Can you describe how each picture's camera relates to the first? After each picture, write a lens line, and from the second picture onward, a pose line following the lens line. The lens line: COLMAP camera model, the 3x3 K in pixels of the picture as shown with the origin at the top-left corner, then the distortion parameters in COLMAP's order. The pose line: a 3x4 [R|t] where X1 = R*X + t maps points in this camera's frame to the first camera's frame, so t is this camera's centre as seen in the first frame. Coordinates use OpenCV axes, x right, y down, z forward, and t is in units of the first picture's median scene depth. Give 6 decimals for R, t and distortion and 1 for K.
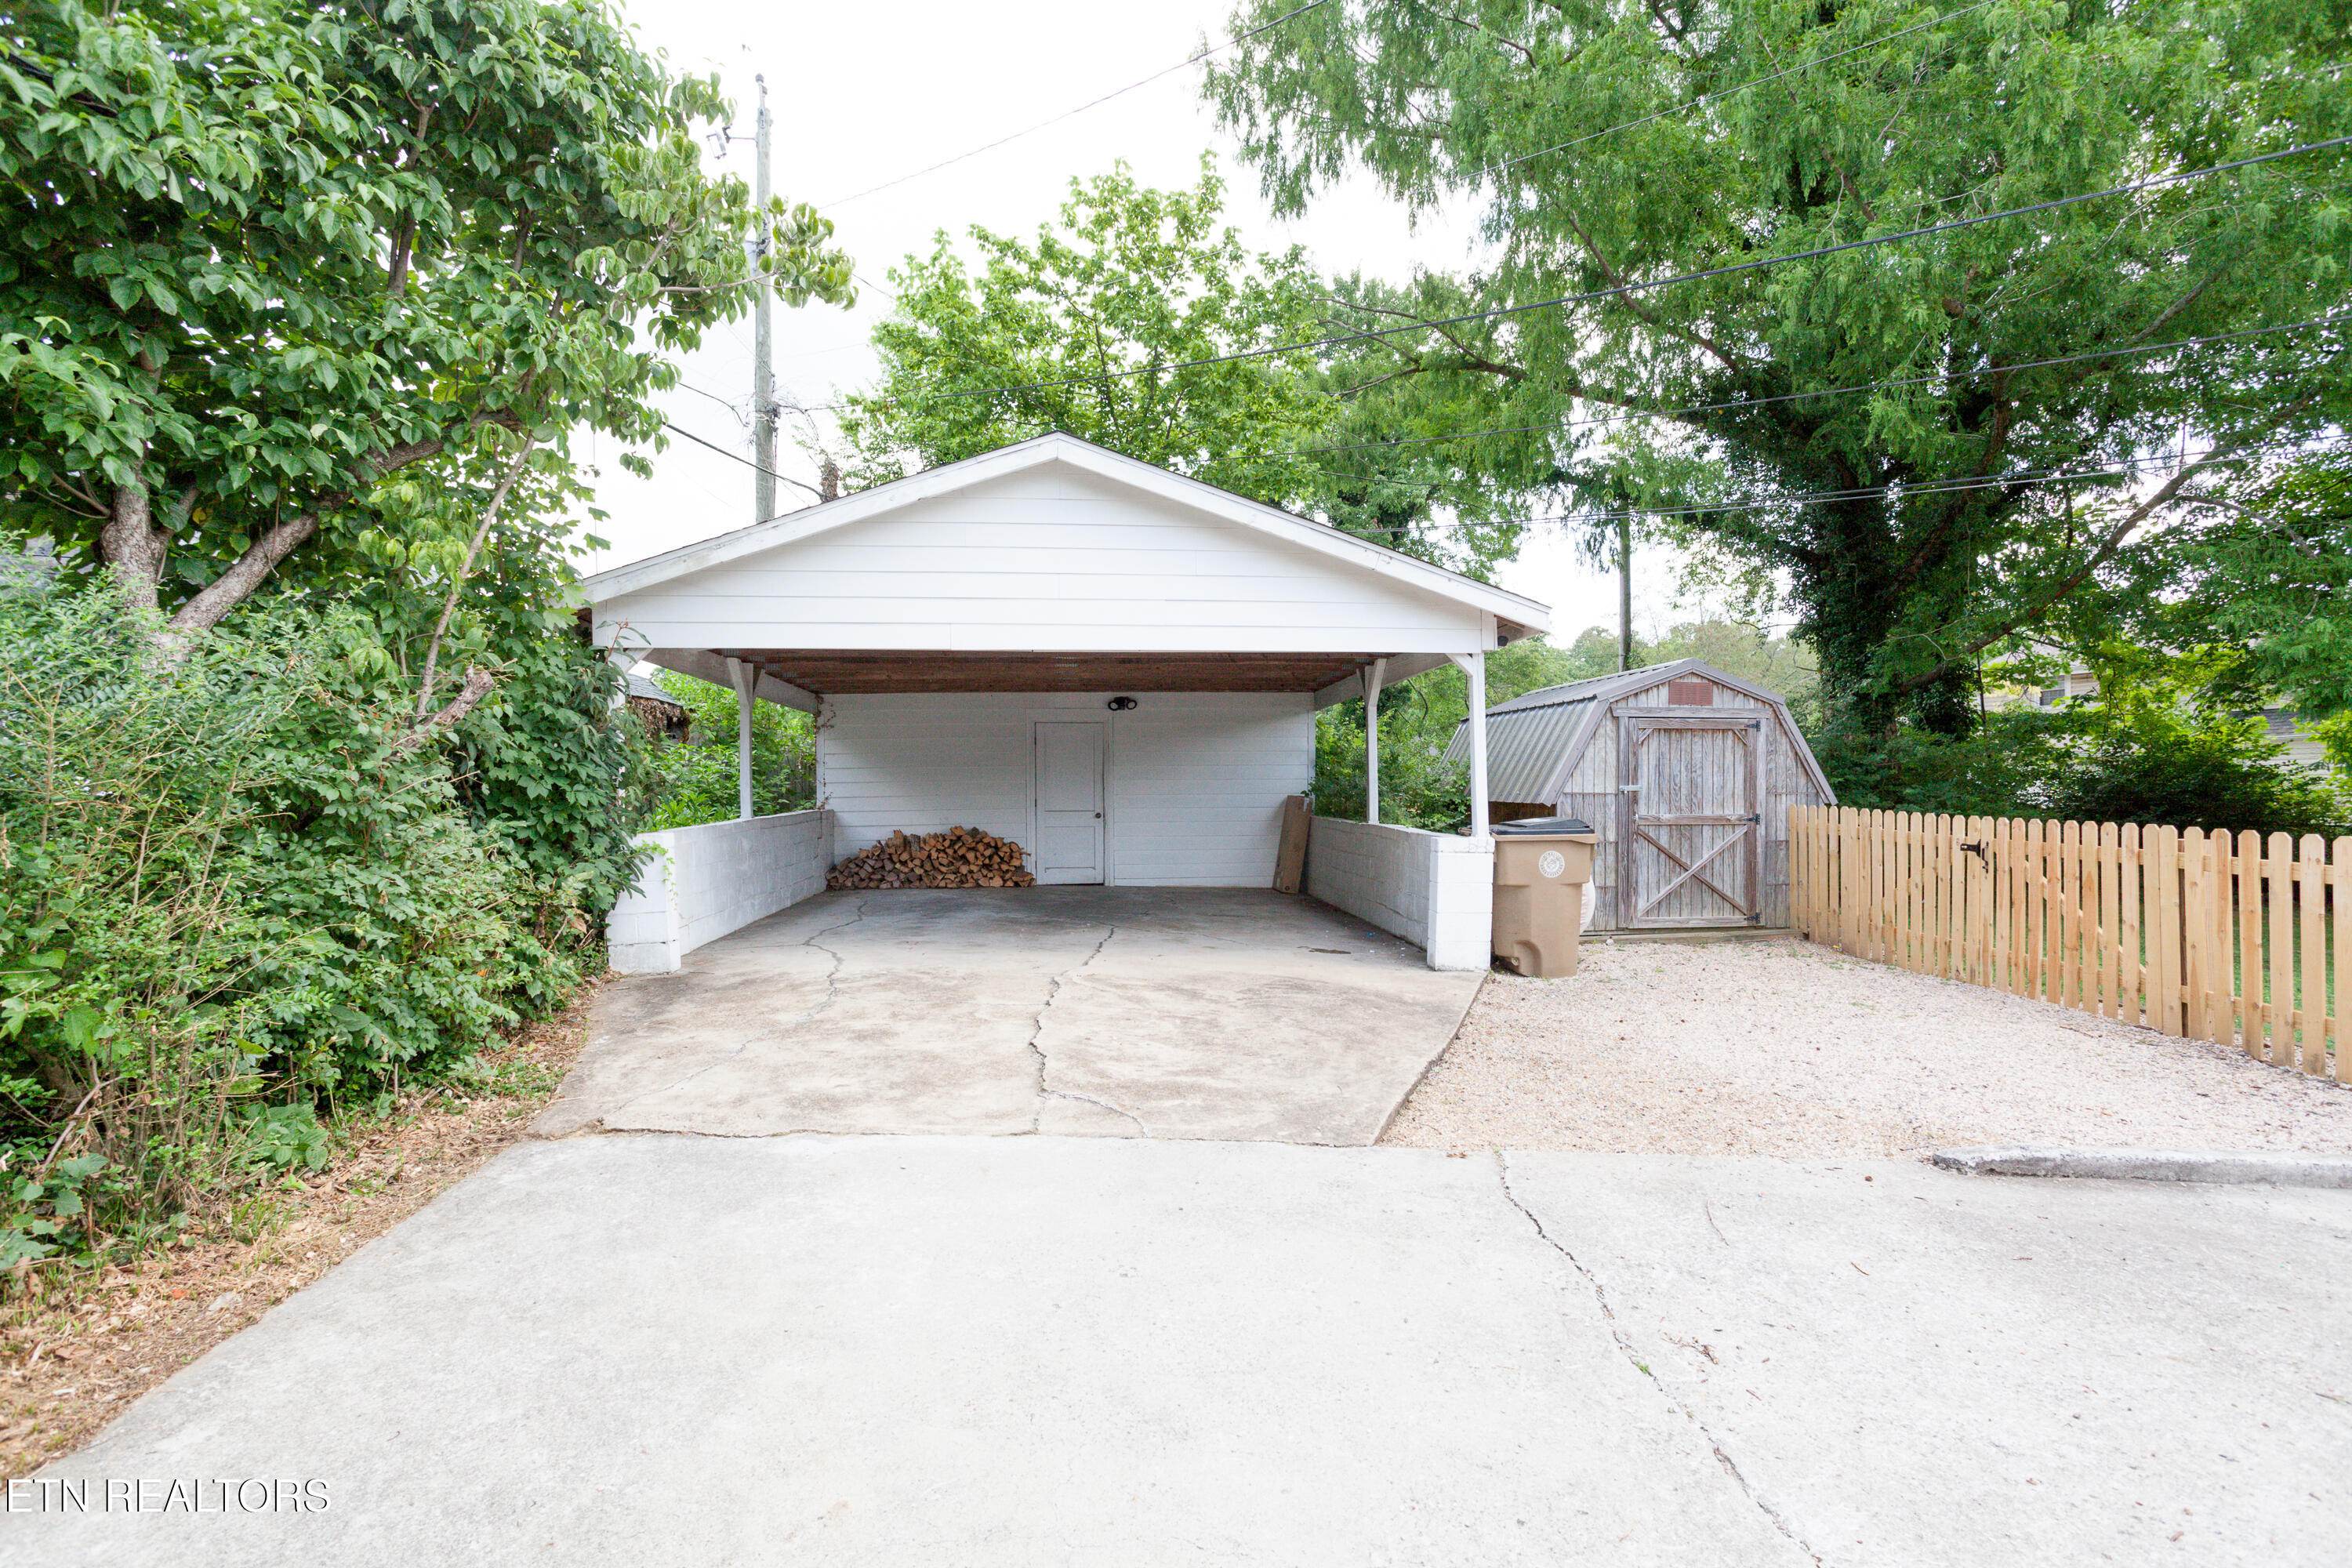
lens RADIAL K [[1133.0, 0, 1169.3], [0, 1133.0, 785.6], [0, 0, 1]] dist [-0.043699, 0.028586]
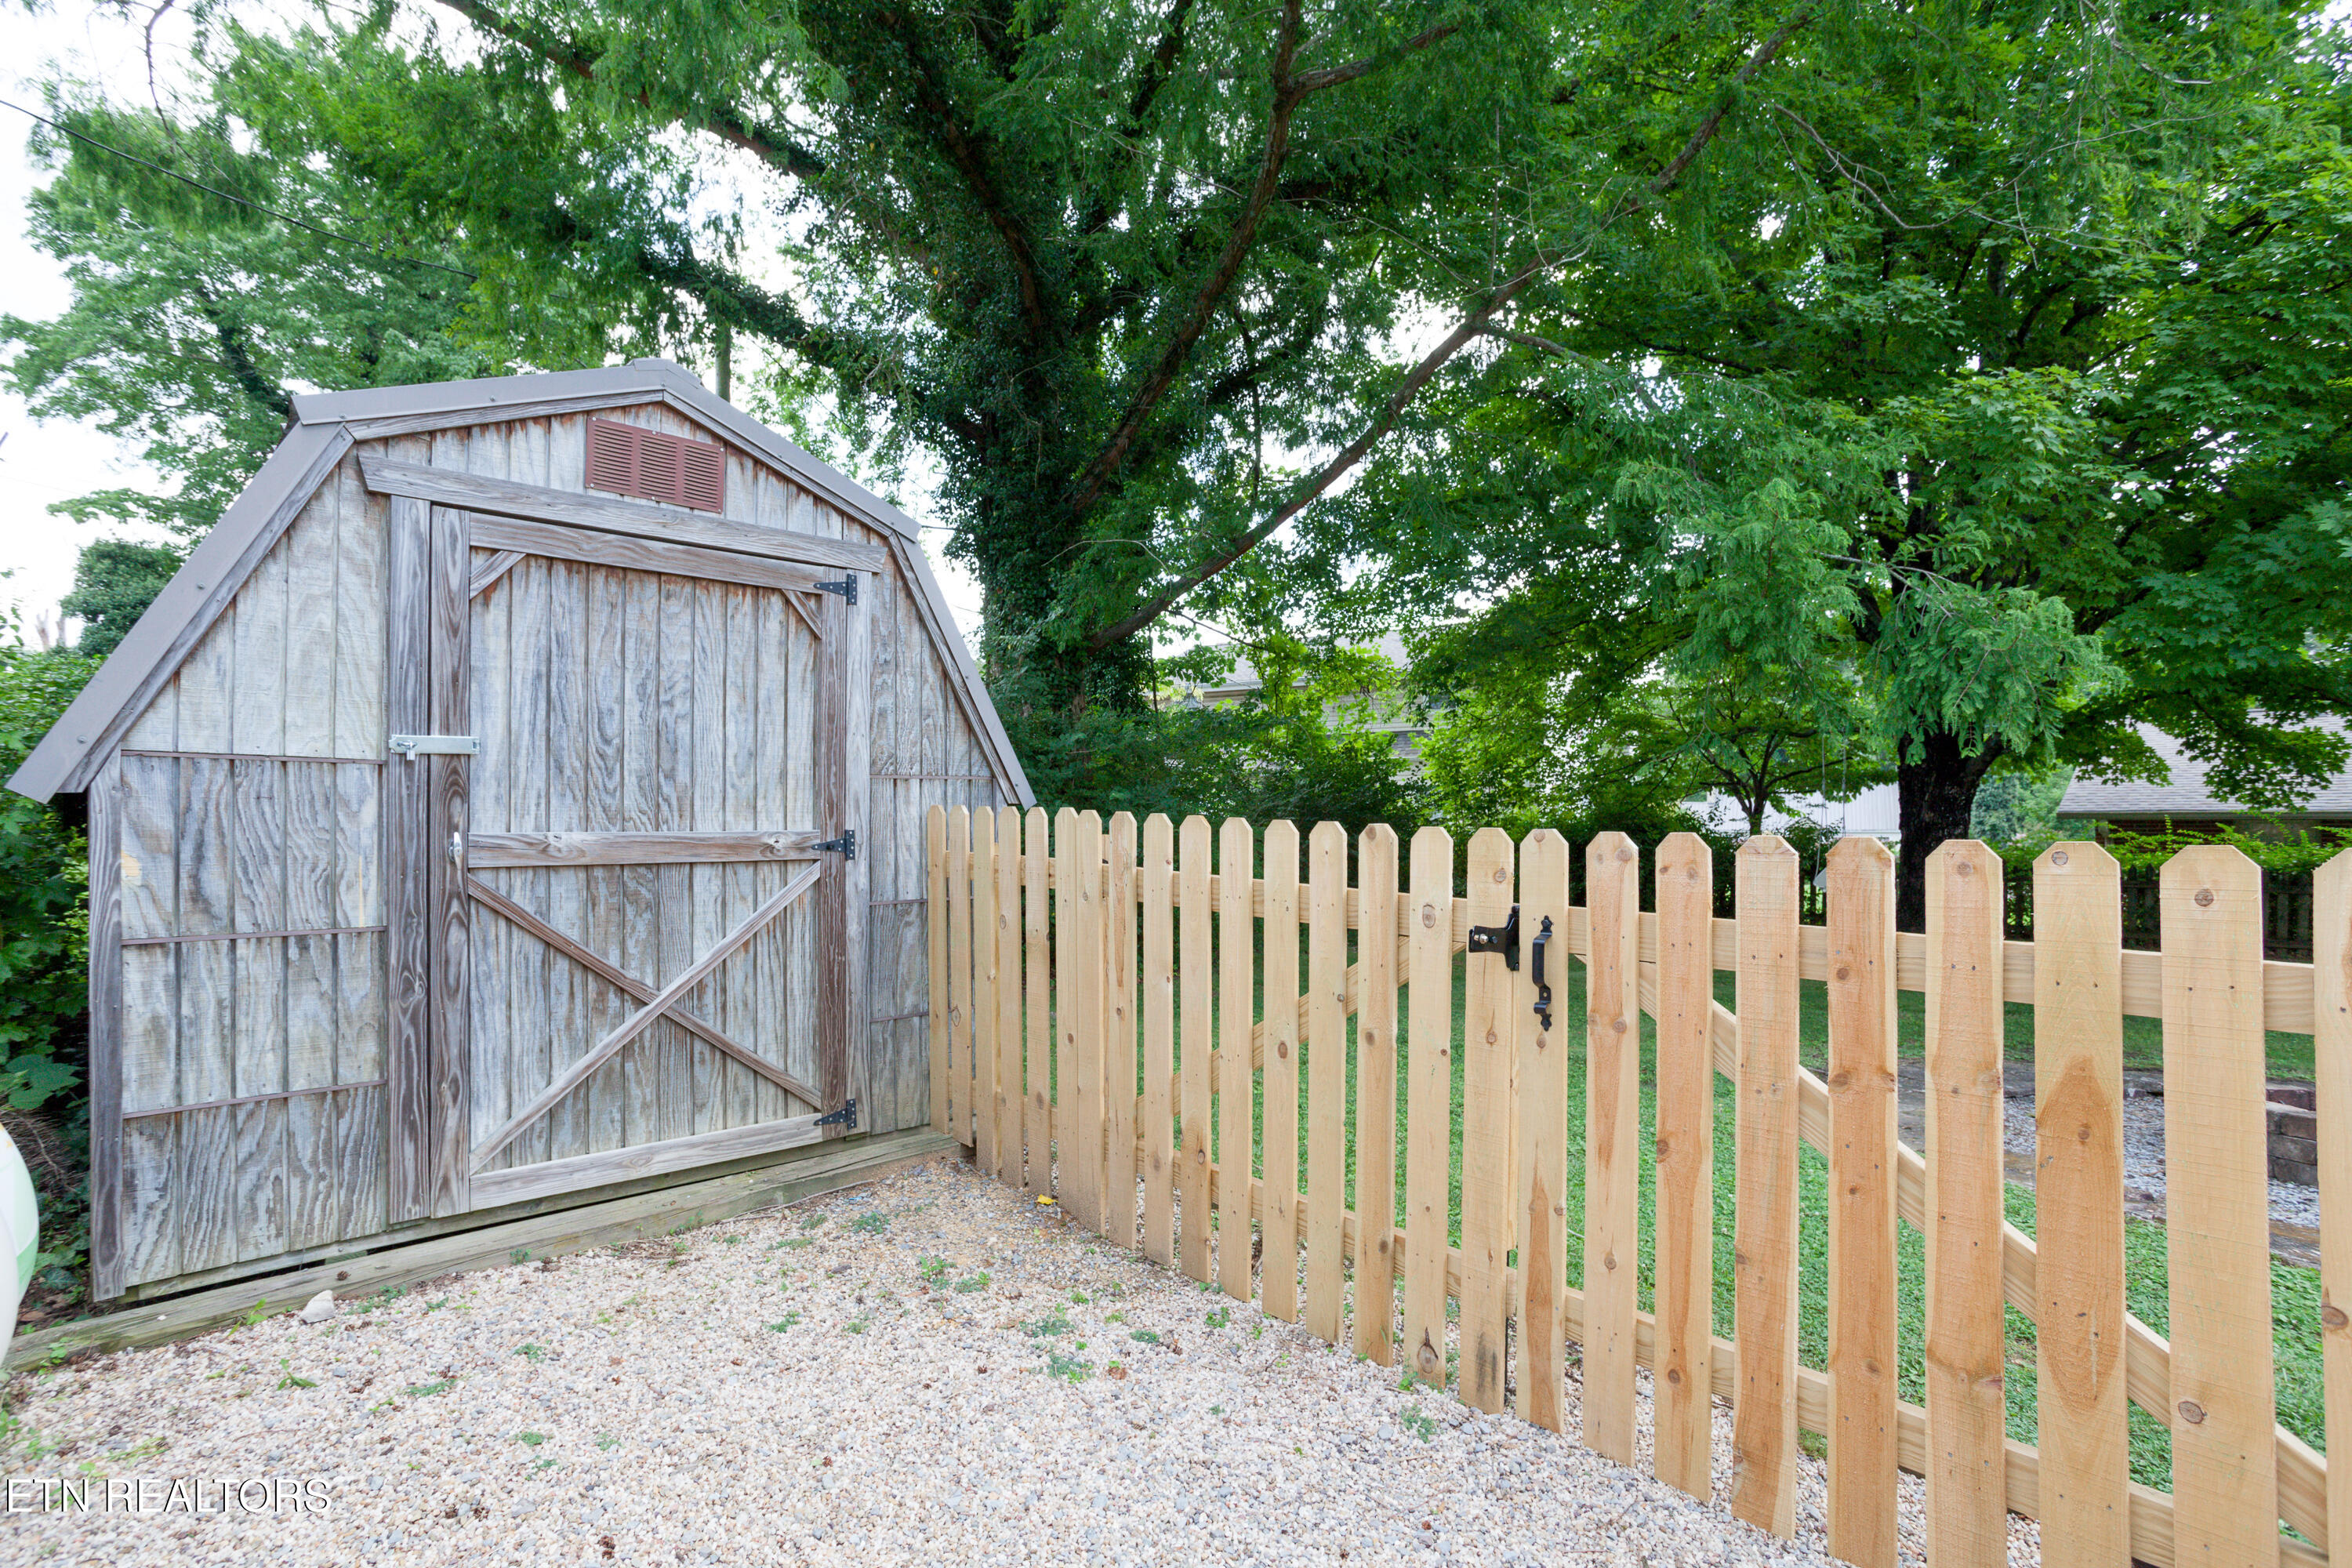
lens RADIAL K [[1153.8, 0, 1176.9], [0, 1153.8, 834.0], [0, 0, 1]] dist [-0.050786, 0.032455]
pose [[0.763176, -0.006433, 0.646159, 0.364431], [-0.006970, 0.999810, 0.018187, 0.018835], [-0.646153, -0.018383, 0.762987, 0.646225]]
